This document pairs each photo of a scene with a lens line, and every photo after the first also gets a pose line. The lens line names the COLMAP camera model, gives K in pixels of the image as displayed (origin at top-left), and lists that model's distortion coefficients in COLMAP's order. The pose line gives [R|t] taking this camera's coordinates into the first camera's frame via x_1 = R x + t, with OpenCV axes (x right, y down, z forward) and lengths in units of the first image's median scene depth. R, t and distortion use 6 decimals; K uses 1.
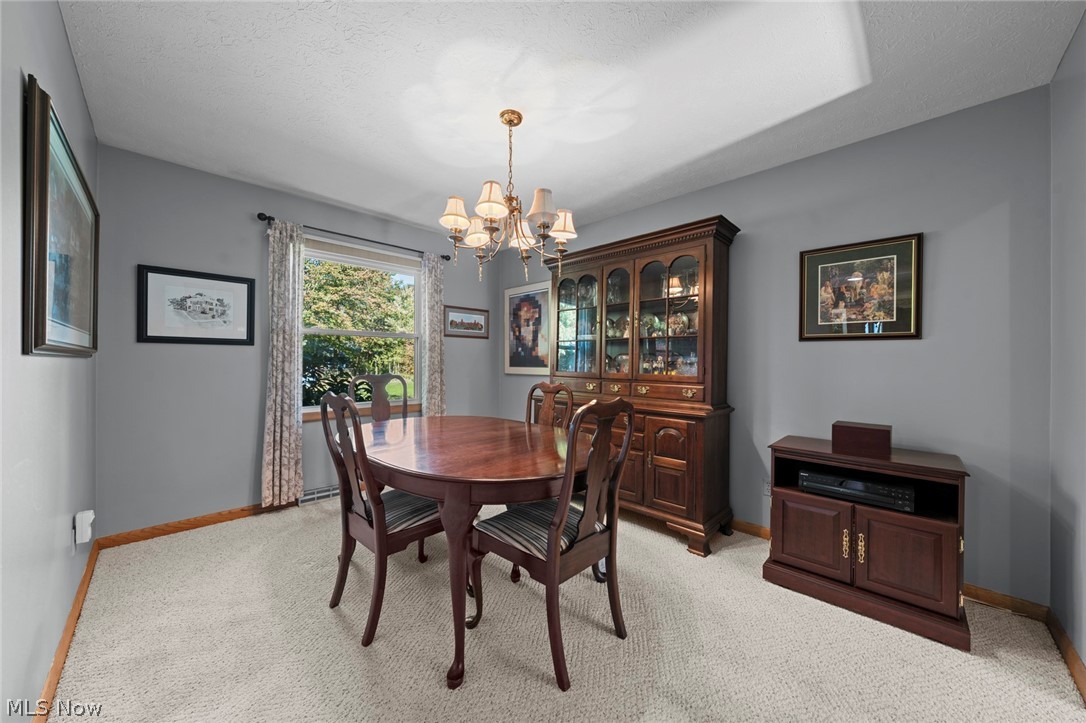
lens RADIAL K [[386.6, 0, 543.8], [0, 386.6, 362.6], [0, 0, 1]] dist [0.001122, -0.000336]
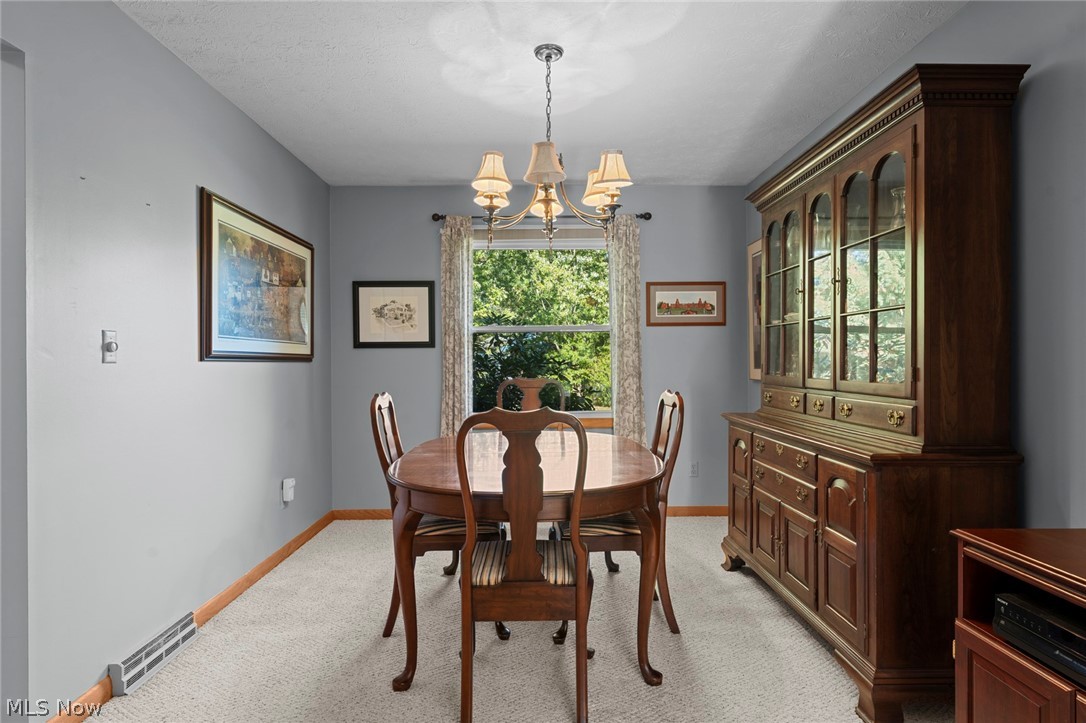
lens RADIAL K [[618.2, 0, 542.5], [0, 618.2, 362.8], [0, 0, 1]] dist [0.002426, 0.000083]
pose [[0.709515, -0.010721, -0.704609, 0.571170], [0.010027, 0.999937, -0.005117, 0.005567], [0.704619, -0.003435, 0.709577, 0.069097]]
